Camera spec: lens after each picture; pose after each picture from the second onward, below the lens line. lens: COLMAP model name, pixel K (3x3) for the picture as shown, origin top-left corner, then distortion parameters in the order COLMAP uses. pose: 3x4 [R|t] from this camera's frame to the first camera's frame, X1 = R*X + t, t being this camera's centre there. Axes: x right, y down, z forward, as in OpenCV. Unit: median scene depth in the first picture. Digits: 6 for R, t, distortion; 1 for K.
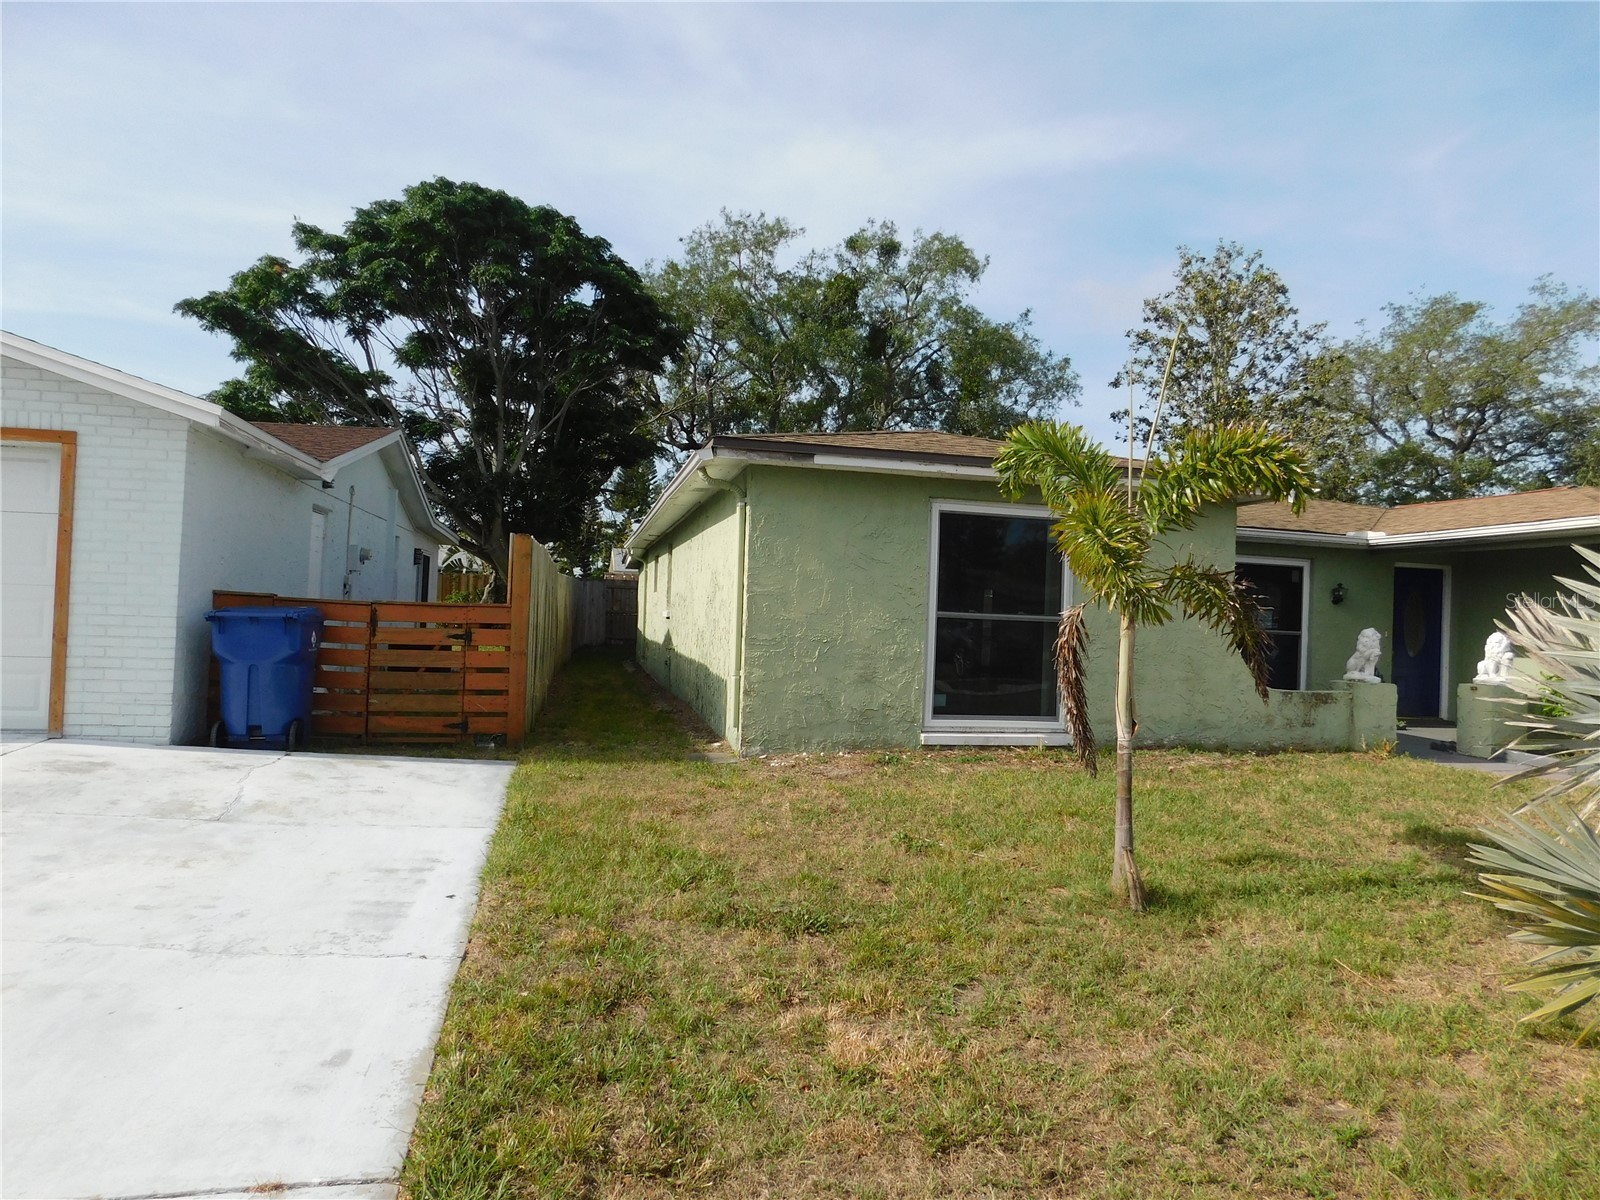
lens RADIAL K [[1059.7, 0, 800.0], [0, 1059.7, 600.0], [0, 0, 1]] dist [-0.006492, 0.001094]
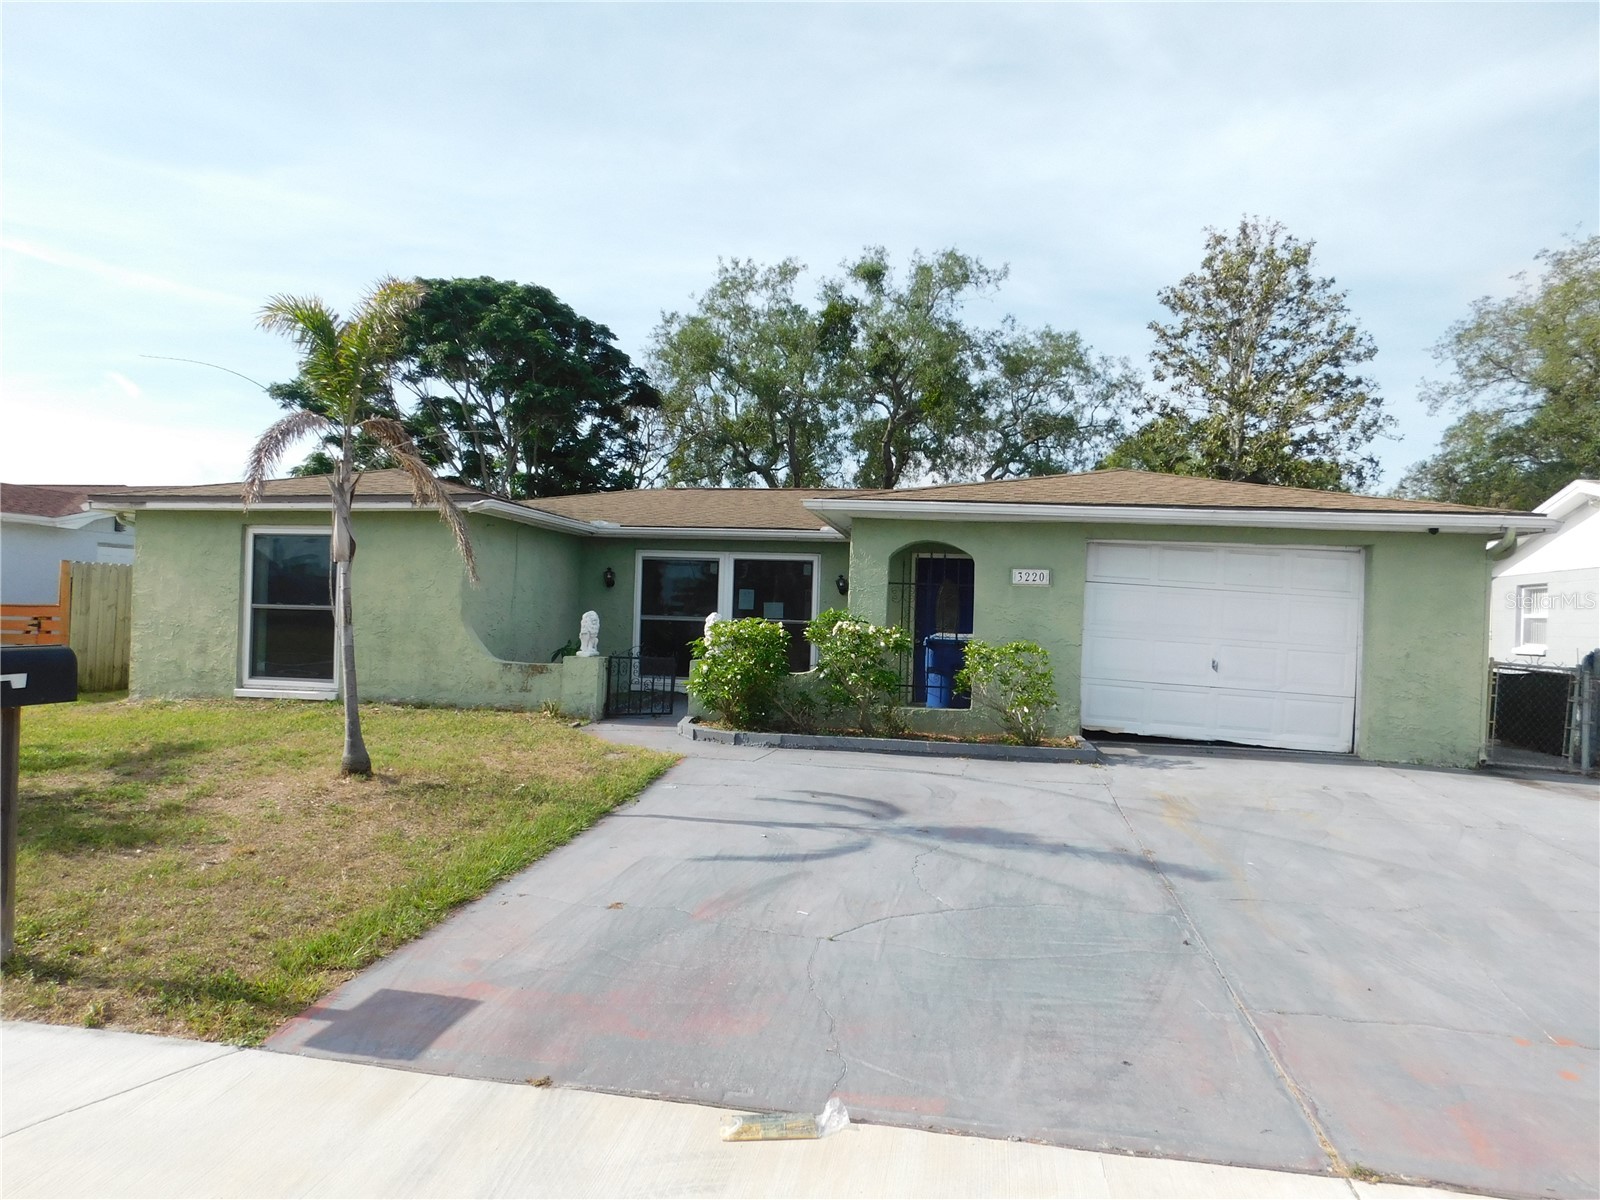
lens RADIAL K [[1051.0, 0, 791.5], [0, 1051.0, 607.2], [0, 0, 1]] dist [-0.043361, 0.002462]
pose [[0.927572, -0.017169, -0.373249, 1.315807], [0.015583, 0.999852, -0.007268, 0.036333], [0.373318, 0.000926, 0.927703, -0.027709]]
